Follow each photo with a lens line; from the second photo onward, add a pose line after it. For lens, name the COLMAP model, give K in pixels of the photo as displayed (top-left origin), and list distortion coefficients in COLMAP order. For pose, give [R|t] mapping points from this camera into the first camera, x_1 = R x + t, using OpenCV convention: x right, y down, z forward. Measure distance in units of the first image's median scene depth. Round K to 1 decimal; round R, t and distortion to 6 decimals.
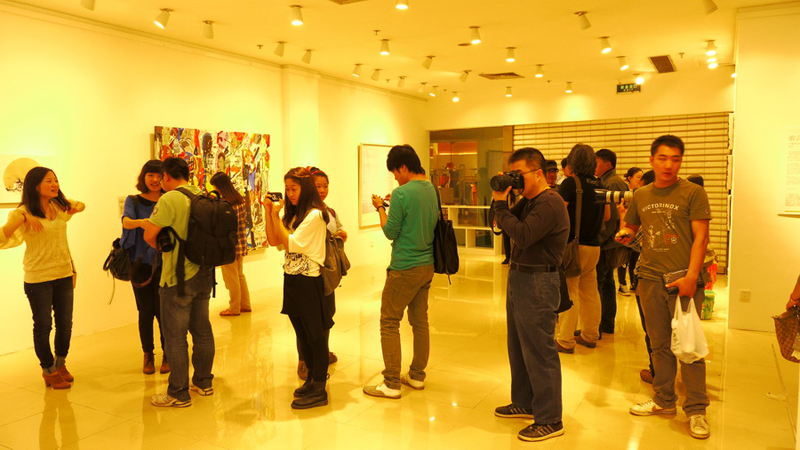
lens RADIAL K [[614.6, 0, 400.0], [0, 614.6, 225.0], [0, 0, 1]] dist [-0.004028, -0.005219]
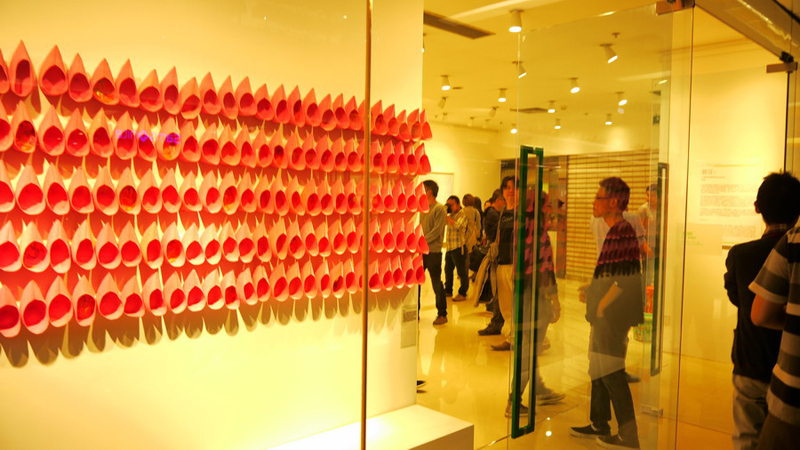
lens RADIAL K [[614.6, 0, 400.0], [0, 614.6, 225.0], [0, 0, 1]] dist [-0.004028, -0.005219]
pose [[0.954474, 0.032191, -0.296553, 0.258294], [-0.043854, 0.998501, -0.032758, 0.003799], [0.295054, 0.044272, 0.954454, -0.087521]]
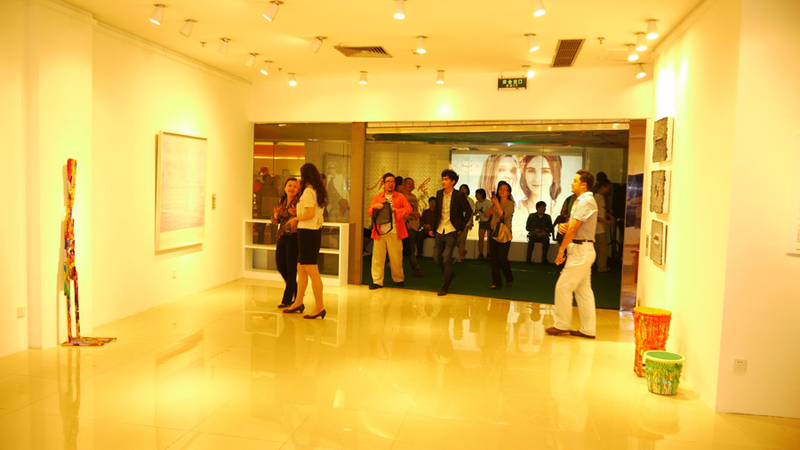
lens RADIAL K [[614.6, 0, 400.0], [0, 614.6, 225.0], [0, 0, 1]] dist [-0.004028, -0.005219]
pose [[0.950651, 0.016867, 0.309803, -0.020211], [-0.012831, 0.999804, -0.015061, -0.019717], [-0.309996, 0.010342, 0.950681, 0.265645]]
